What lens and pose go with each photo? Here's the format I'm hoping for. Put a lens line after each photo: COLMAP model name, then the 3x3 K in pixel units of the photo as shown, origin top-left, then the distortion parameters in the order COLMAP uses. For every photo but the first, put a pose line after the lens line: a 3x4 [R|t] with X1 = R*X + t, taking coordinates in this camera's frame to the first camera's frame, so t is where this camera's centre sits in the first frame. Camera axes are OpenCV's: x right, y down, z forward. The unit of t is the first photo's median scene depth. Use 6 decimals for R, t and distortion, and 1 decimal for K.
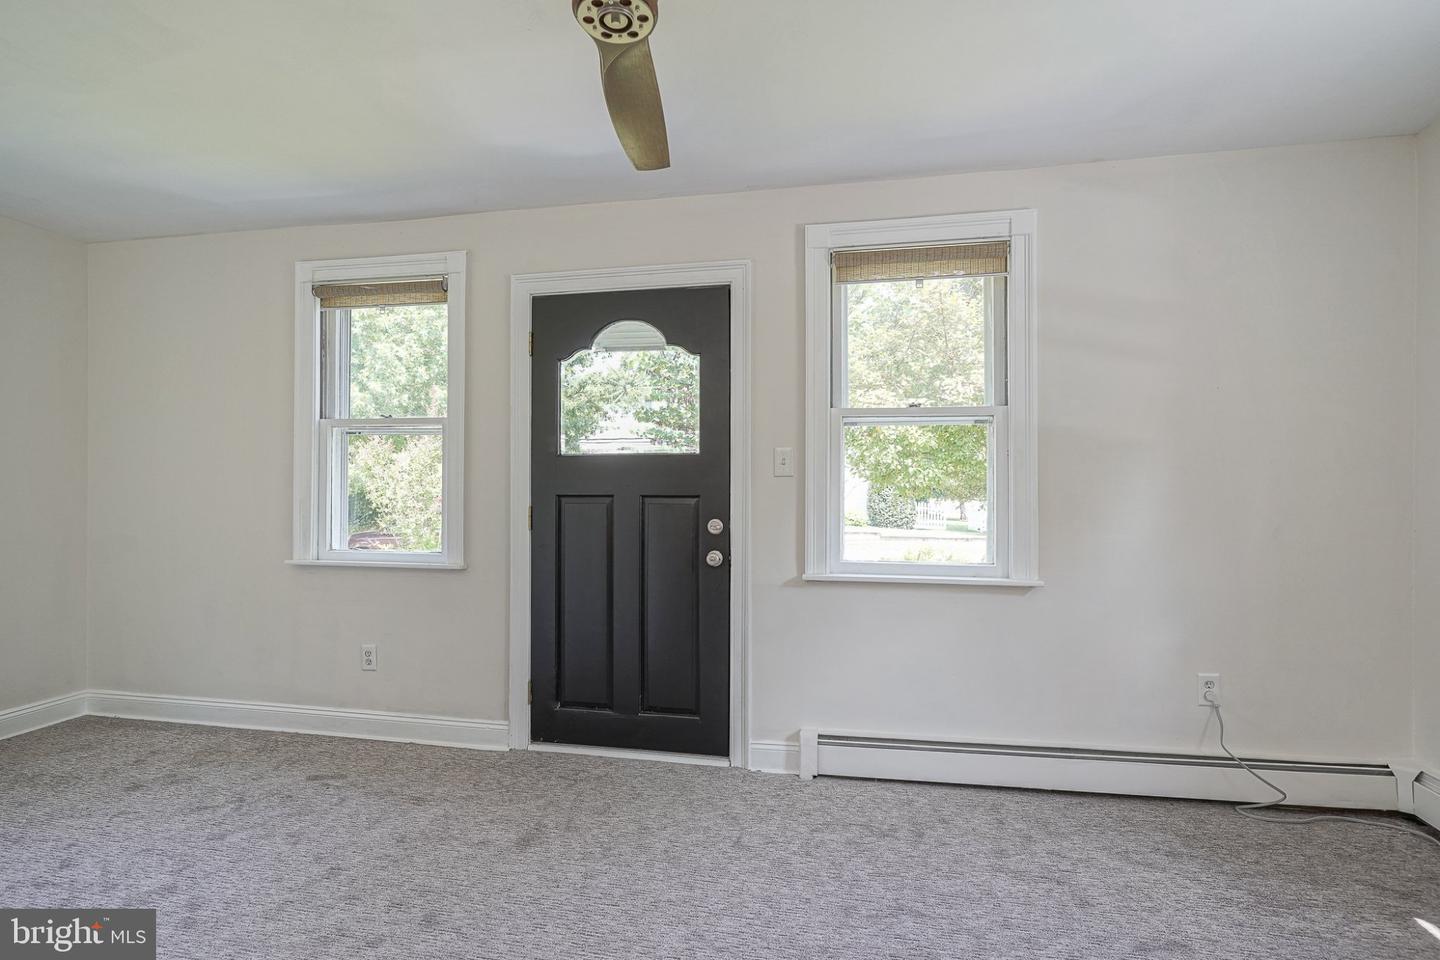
lens RADIAL K [[707.2, 0, 724.9], [0, 707.2, 488.1], [0, 0, 1]] dist [-0.010782, 0.005300]
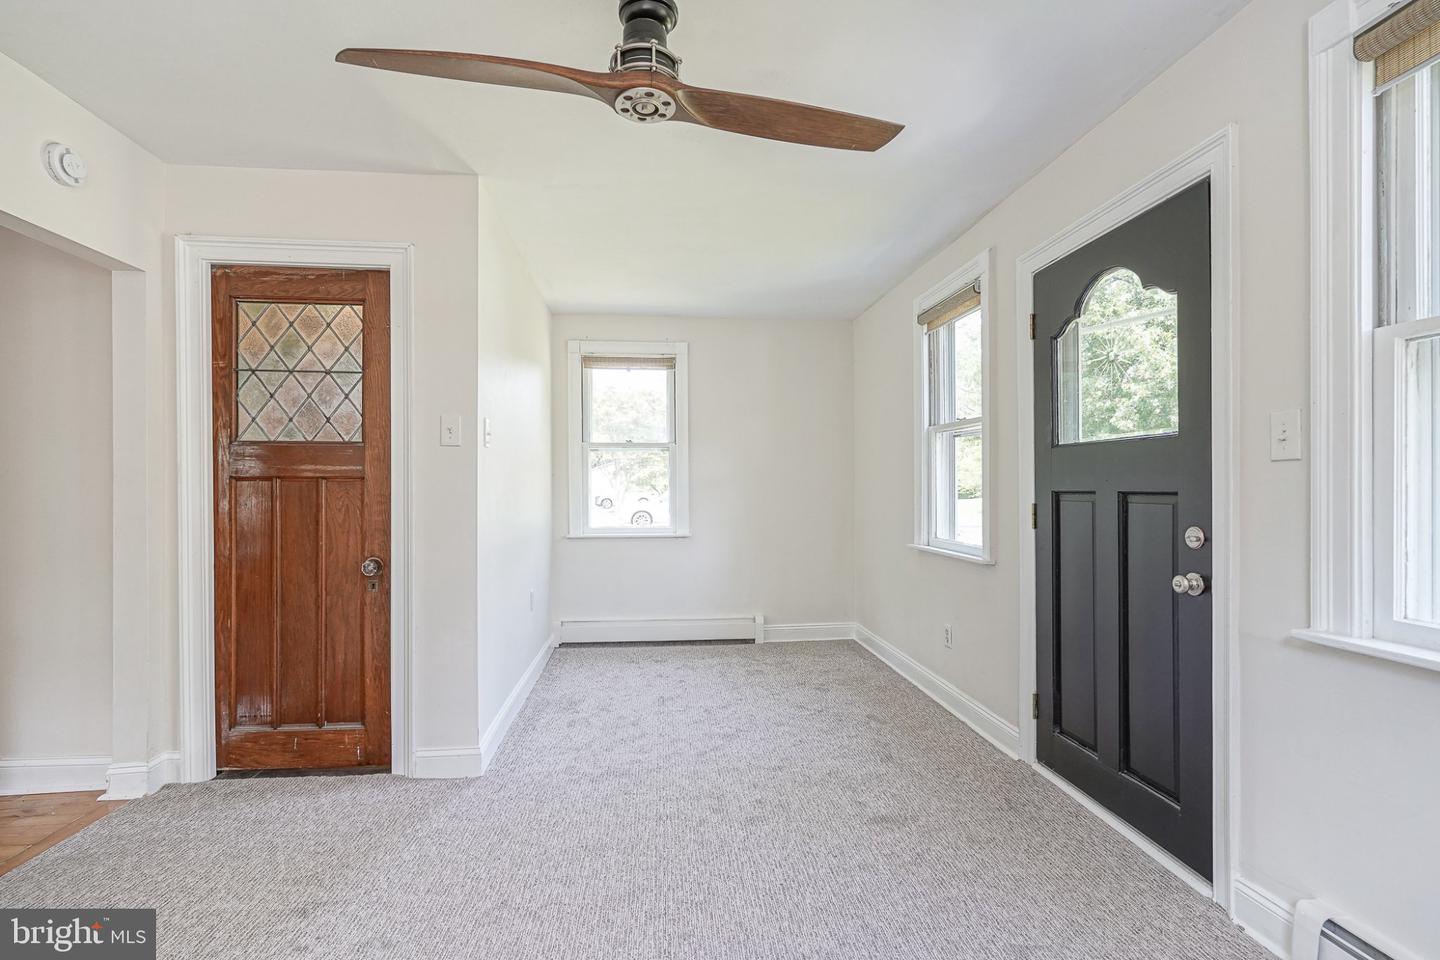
lens RADIAL K [[707.2, 0, 730.0], [0, 707.2, 486.5], [0, 0, 1]] dist [-0.010782, 0.005300]
pose [[0.290988, -0.004148, -0.956718, 0.507581], [0.004258, 0.999986, -0.003041, 0.005478], [0.956717, -0.003189, 0.291002, 0.370320]]
